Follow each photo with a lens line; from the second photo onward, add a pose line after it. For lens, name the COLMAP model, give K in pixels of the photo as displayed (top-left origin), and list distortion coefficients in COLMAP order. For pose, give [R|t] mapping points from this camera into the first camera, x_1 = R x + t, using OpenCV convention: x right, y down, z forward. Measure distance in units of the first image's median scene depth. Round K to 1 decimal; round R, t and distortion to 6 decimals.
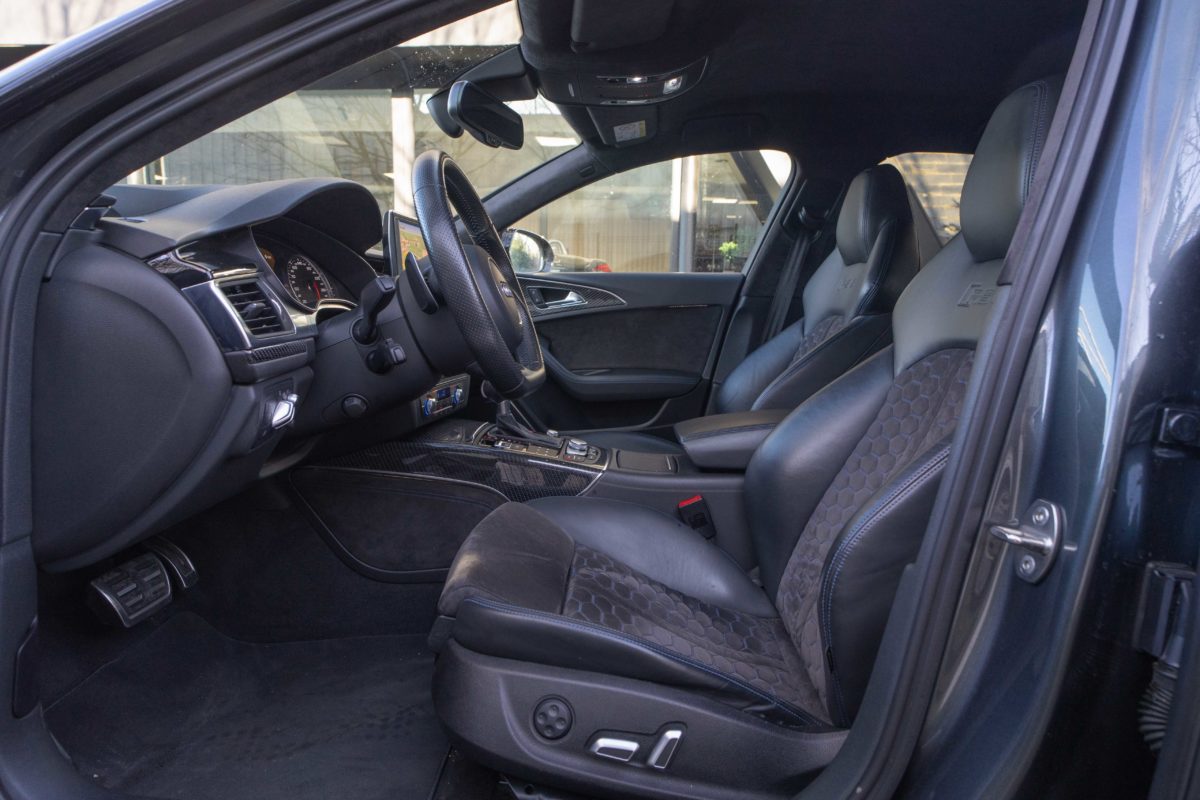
lens RADIAL K [[627.9, 0, 608.5], [0, 627.9, 393.2], [0, 0, 1]] dist [-0.003908, 0.000795]
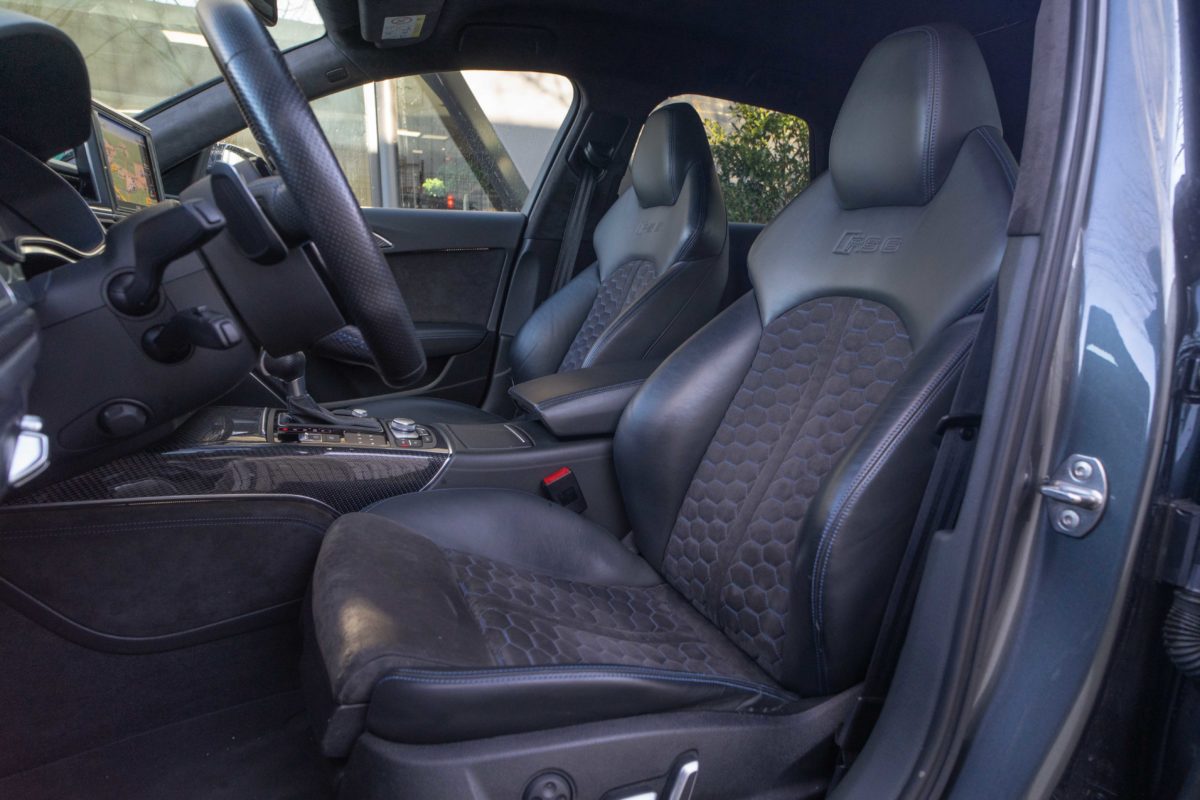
lens RADIAL K [[627.9, 0, 602.8], [0, 627.9, 406.3], [0, 0, 1]] dist [-0.003908, 0.000795]
pose [[0.899798, -0.099365, 0.424842, -0.158600], [0.052699, 0.991344, 0.120247, -0.025627], [-0.433113, -0.085809, 0.897246, 0.165311]]
